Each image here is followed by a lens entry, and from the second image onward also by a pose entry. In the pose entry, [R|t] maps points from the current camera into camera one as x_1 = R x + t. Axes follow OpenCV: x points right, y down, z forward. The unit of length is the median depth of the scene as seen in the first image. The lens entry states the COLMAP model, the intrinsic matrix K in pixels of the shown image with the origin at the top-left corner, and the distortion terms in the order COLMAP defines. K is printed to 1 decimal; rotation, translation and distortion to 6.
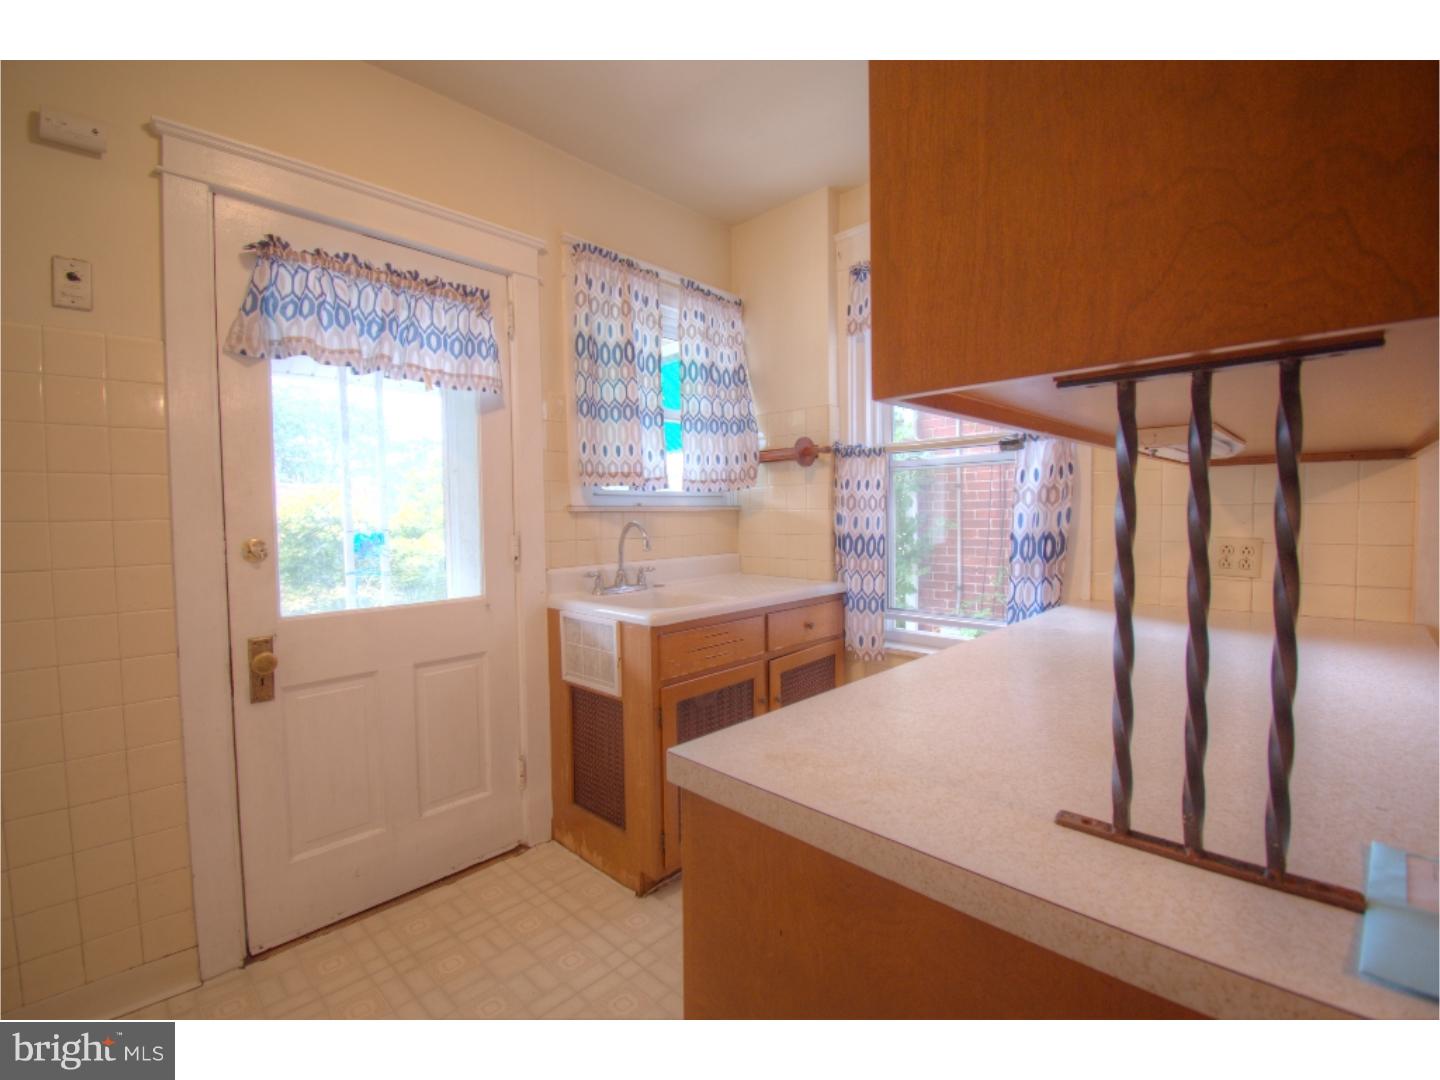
lens RADIAL K [[636.3, 0, 725.0], [0, 636.3, 536.1], [0, 0, 1]] dist [0.003102, -0.020323]
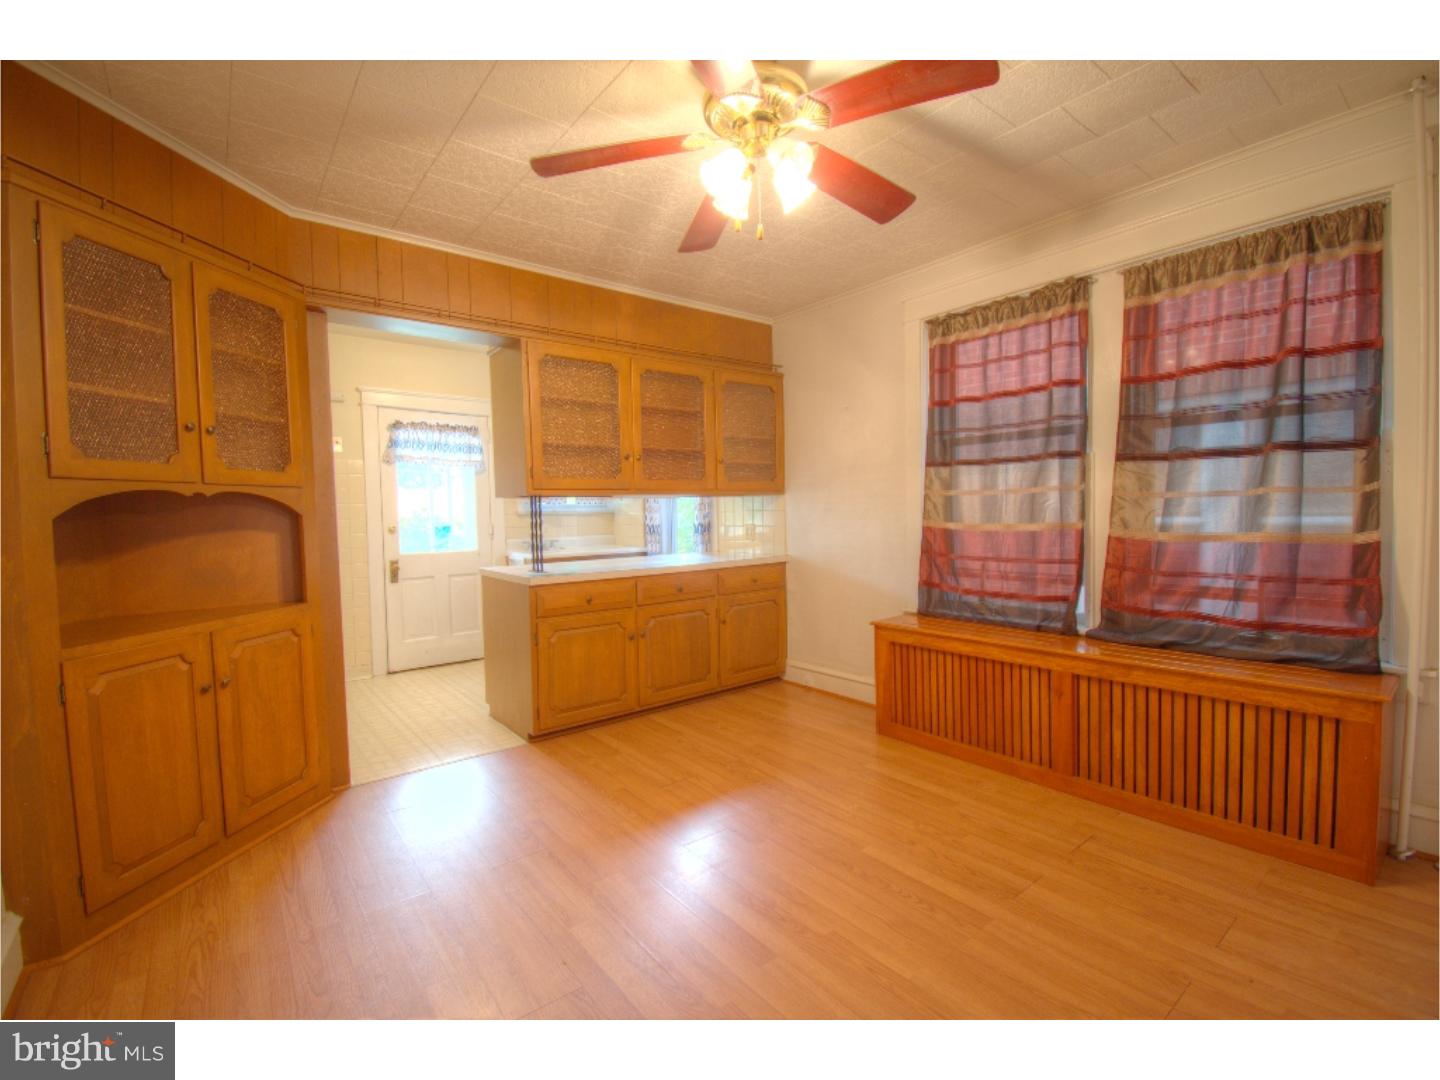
lens RADIAL K [[636.3, 0, 725.0], [0, 636.3, 536.1], [0, 0, 1]] dist [0.003102, -0.020323]
pose [[0.991307, 0.001877, -0.131556, 1.067447], [-0.001013, 0.999977, 0.006636, 0.030609], [0.131566, -0.006445, 0.991287, -1.563400]]
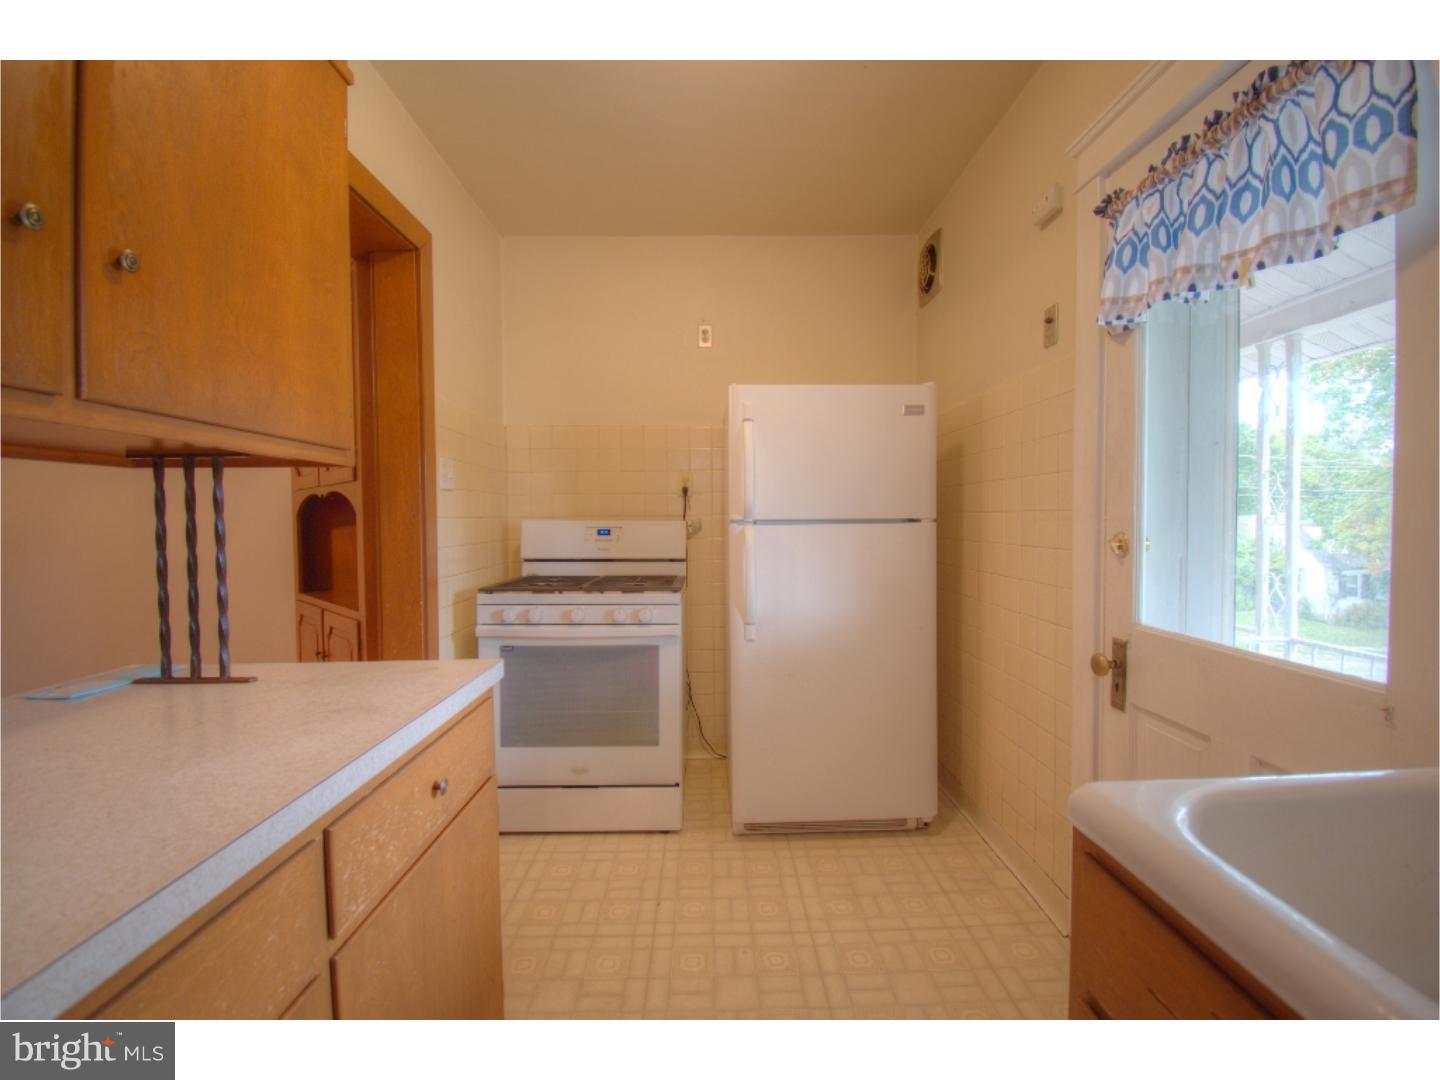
lens RADIAL K [[636.3, 0, 725.0], [0, 636.3, 536.1], [0, 0, 1]] dist [0.003102, -0.020323]
pose [[-0.715911, 0.039995, -0.697045, 0.317061], [-0.008253, 0.997803, 0.065728, -0.047592], [0.698143, 0.052808, -0.714009, 1.185202]]
